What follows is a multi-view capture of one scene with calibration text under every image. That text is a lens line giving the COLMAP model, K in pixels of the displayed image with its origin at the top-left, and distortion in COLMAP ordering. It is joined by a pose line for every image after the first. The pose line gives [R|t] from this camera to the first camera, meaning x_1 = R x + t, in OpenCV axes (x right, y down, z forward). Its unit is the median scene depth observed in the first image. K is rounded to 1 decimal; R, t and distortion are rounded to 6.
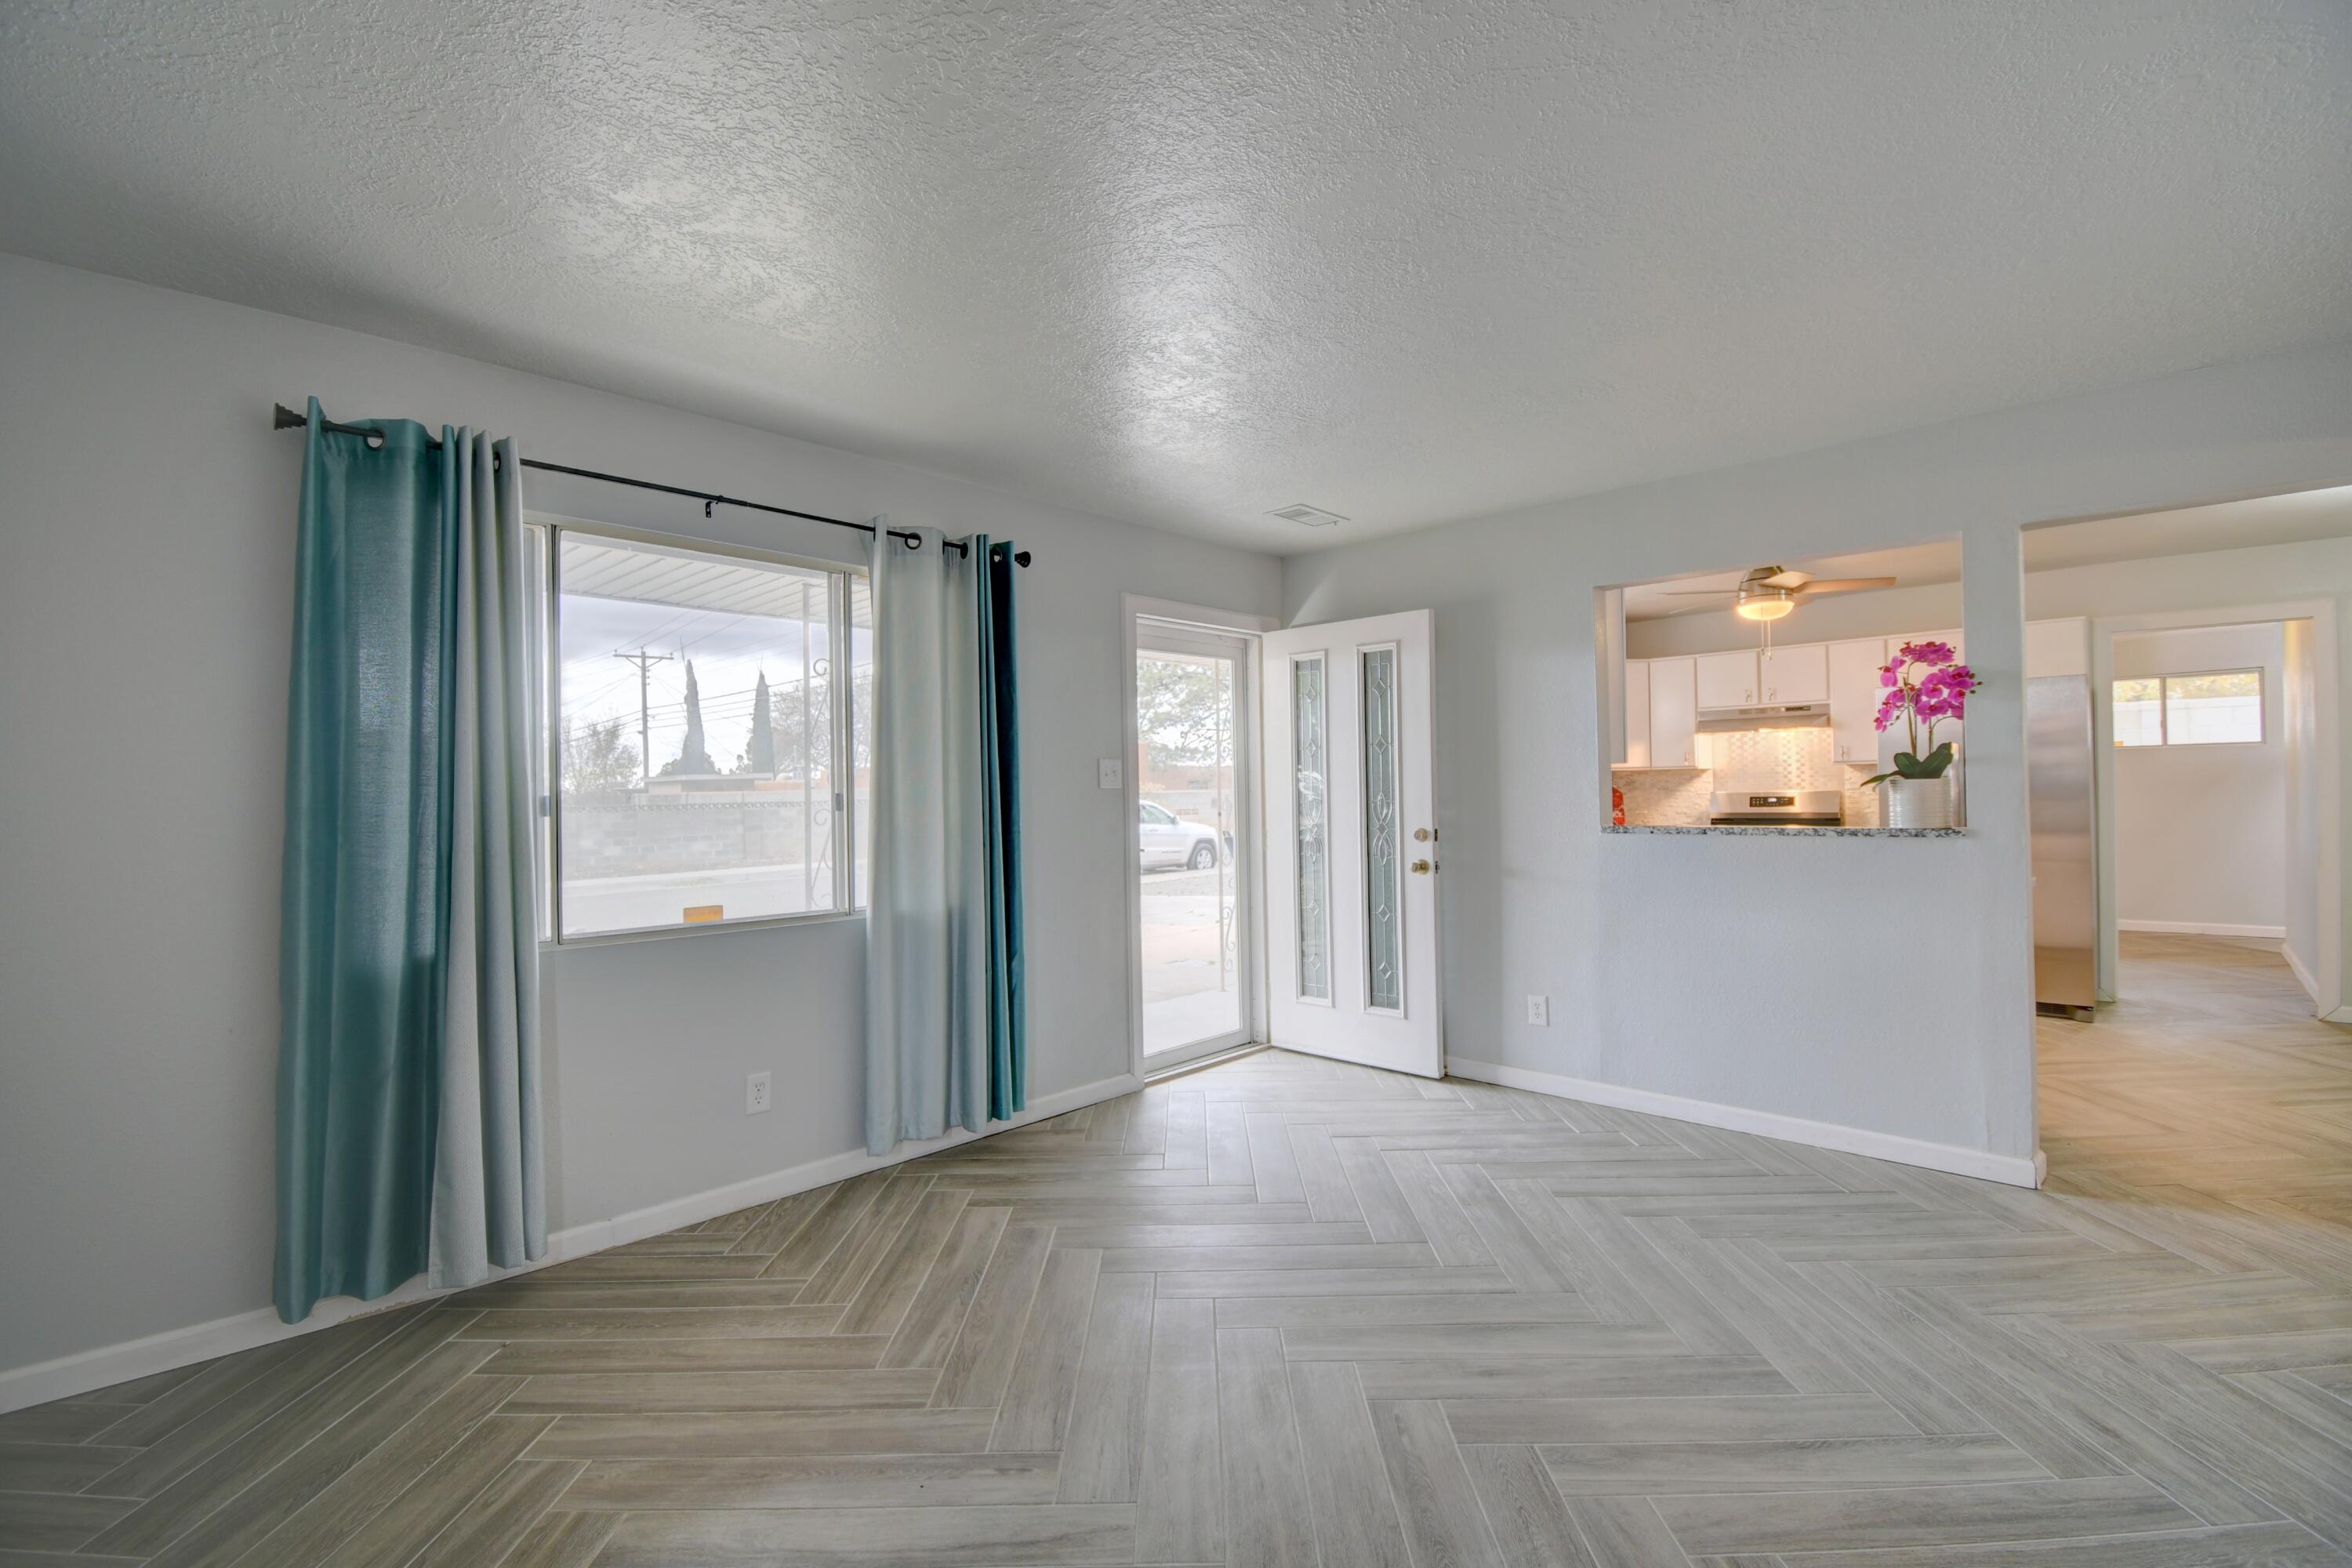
lens RADIAL K [[1038.8, 0, 1176.0], [0, 1038.8, 784.0], [0, 0, 1]] dist [0.019760, -0.024465]
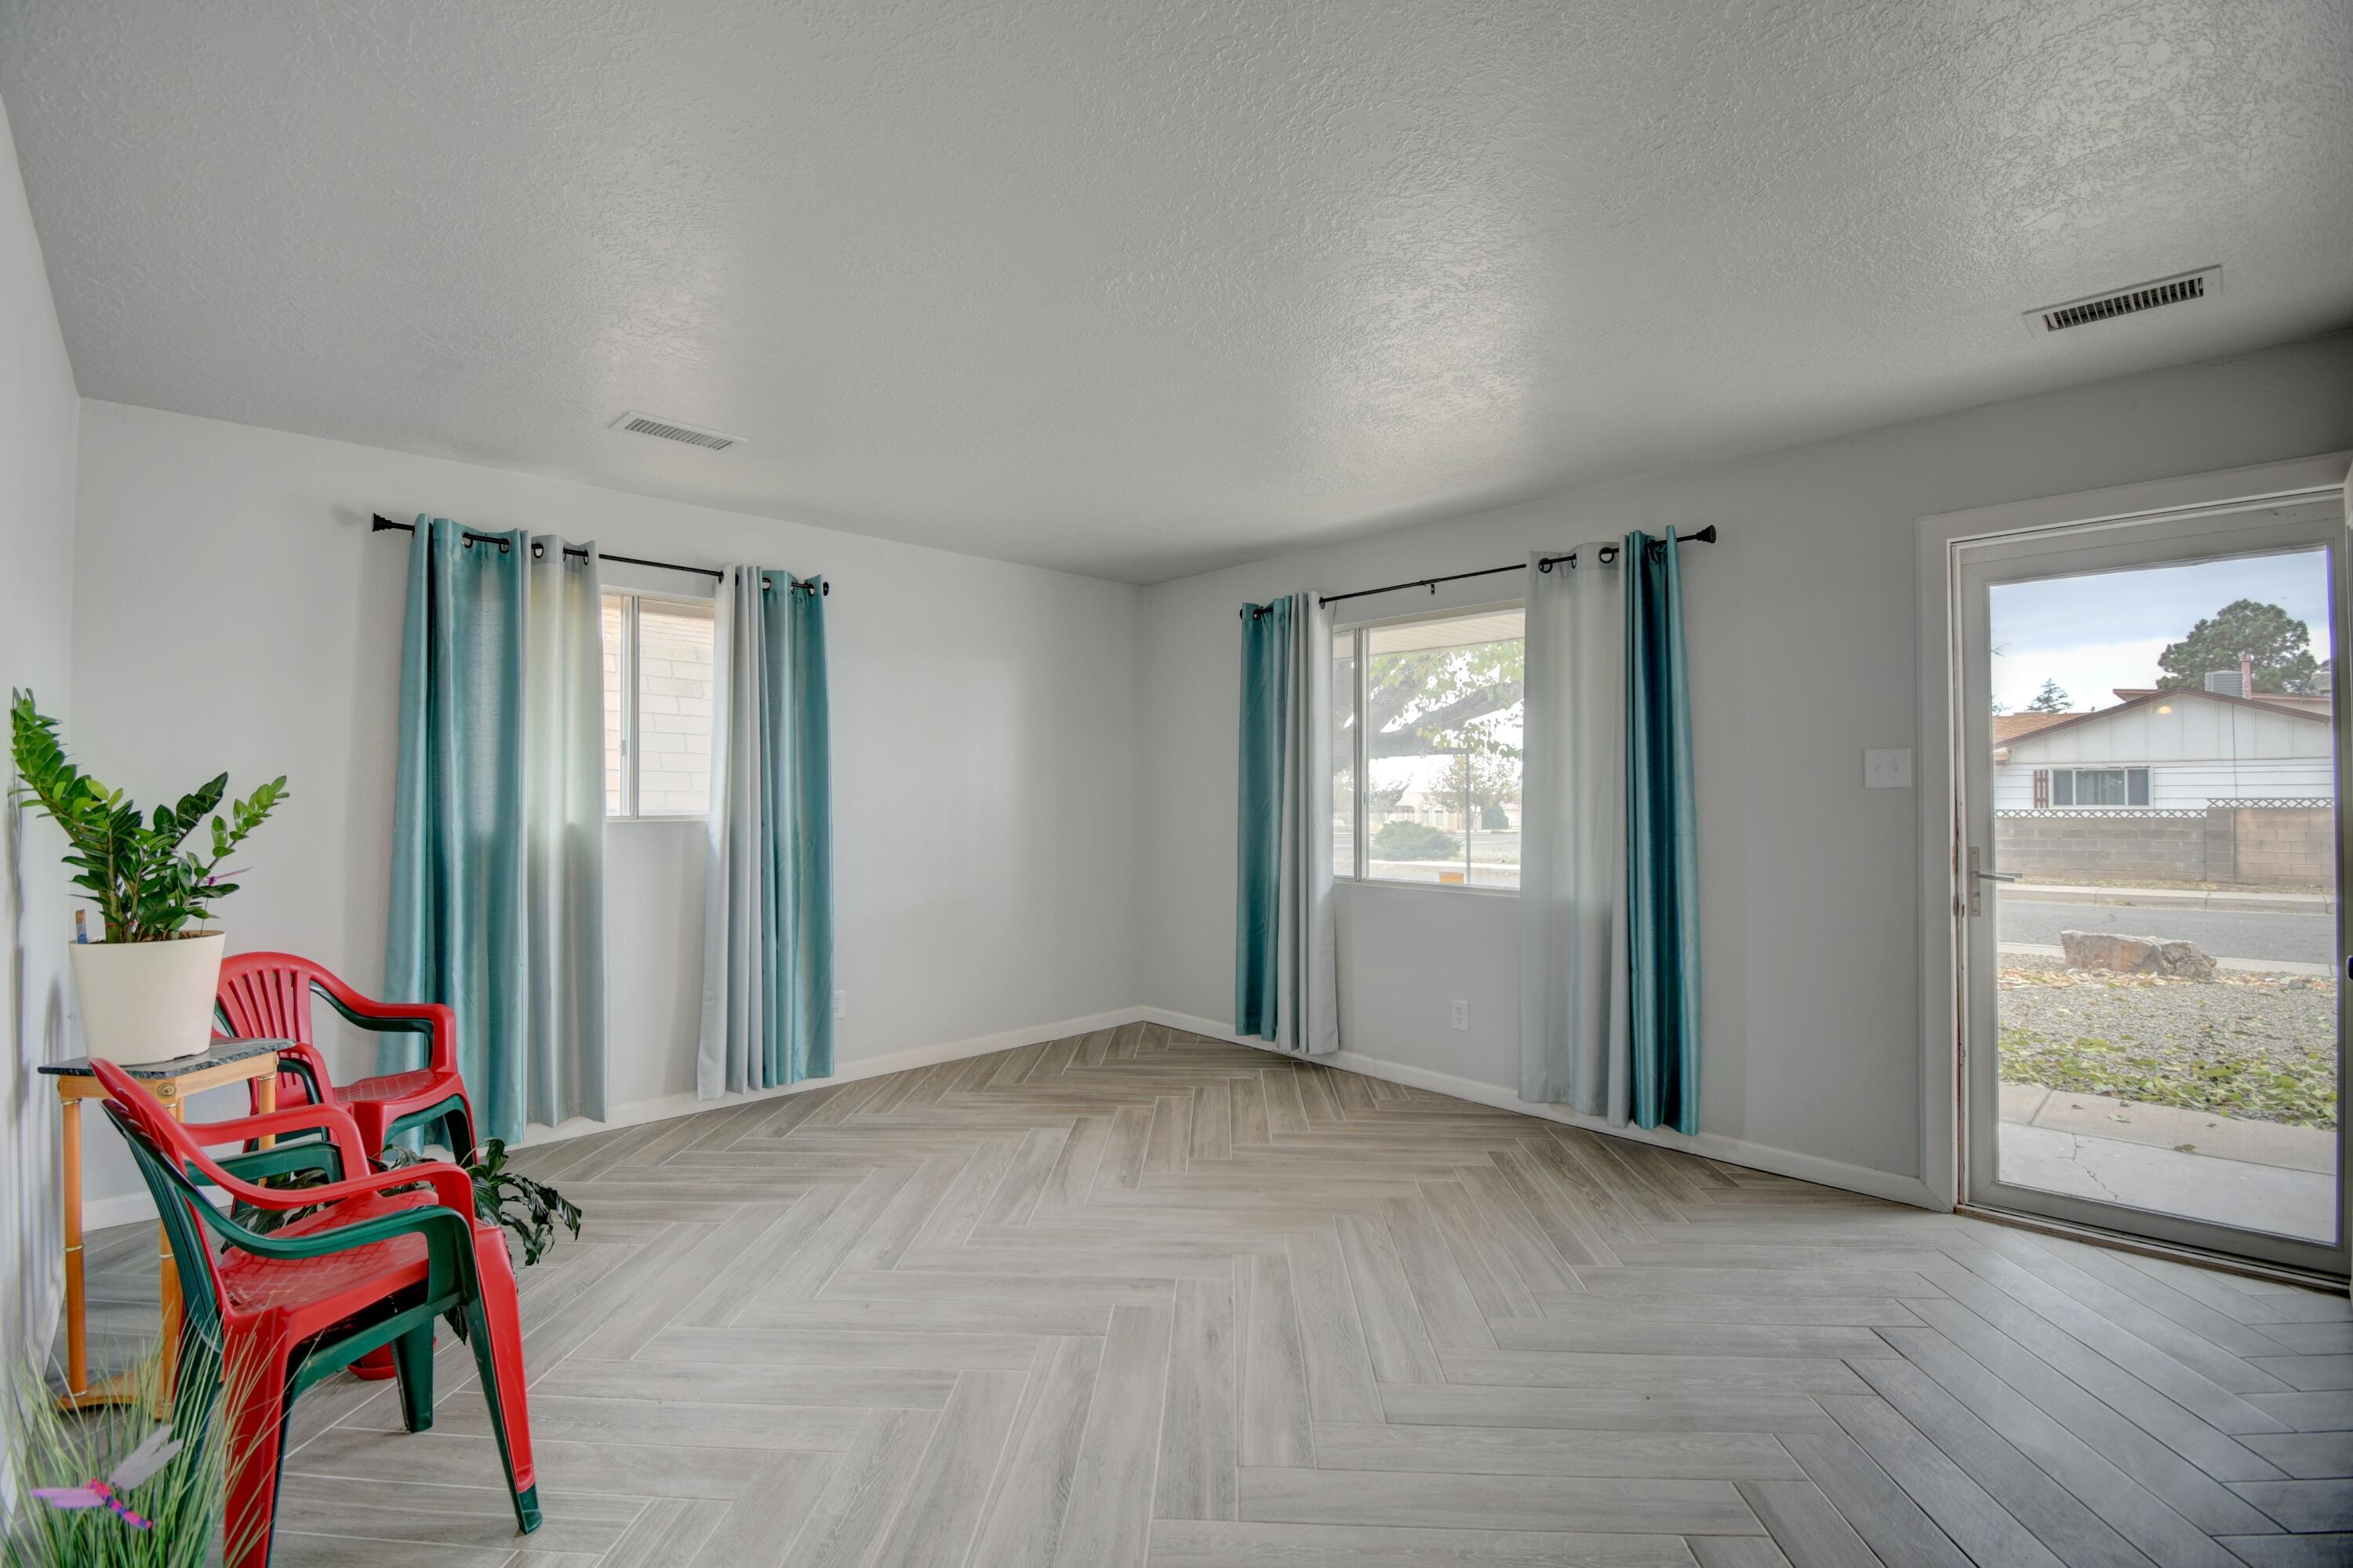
lens RADIAL K [[1039.3, 0, 1176.5], [0, 1039.3, 784.0], [0, 0, 1]] dist [0.019760, -0.024465]
pose [[-0.048759, 0.001131, -0.998810, 0.959380], [0.012155, 0.999926, 0.000539, -0.006839], [0.998737, -0.012114, -0.048769, 0.708953]]
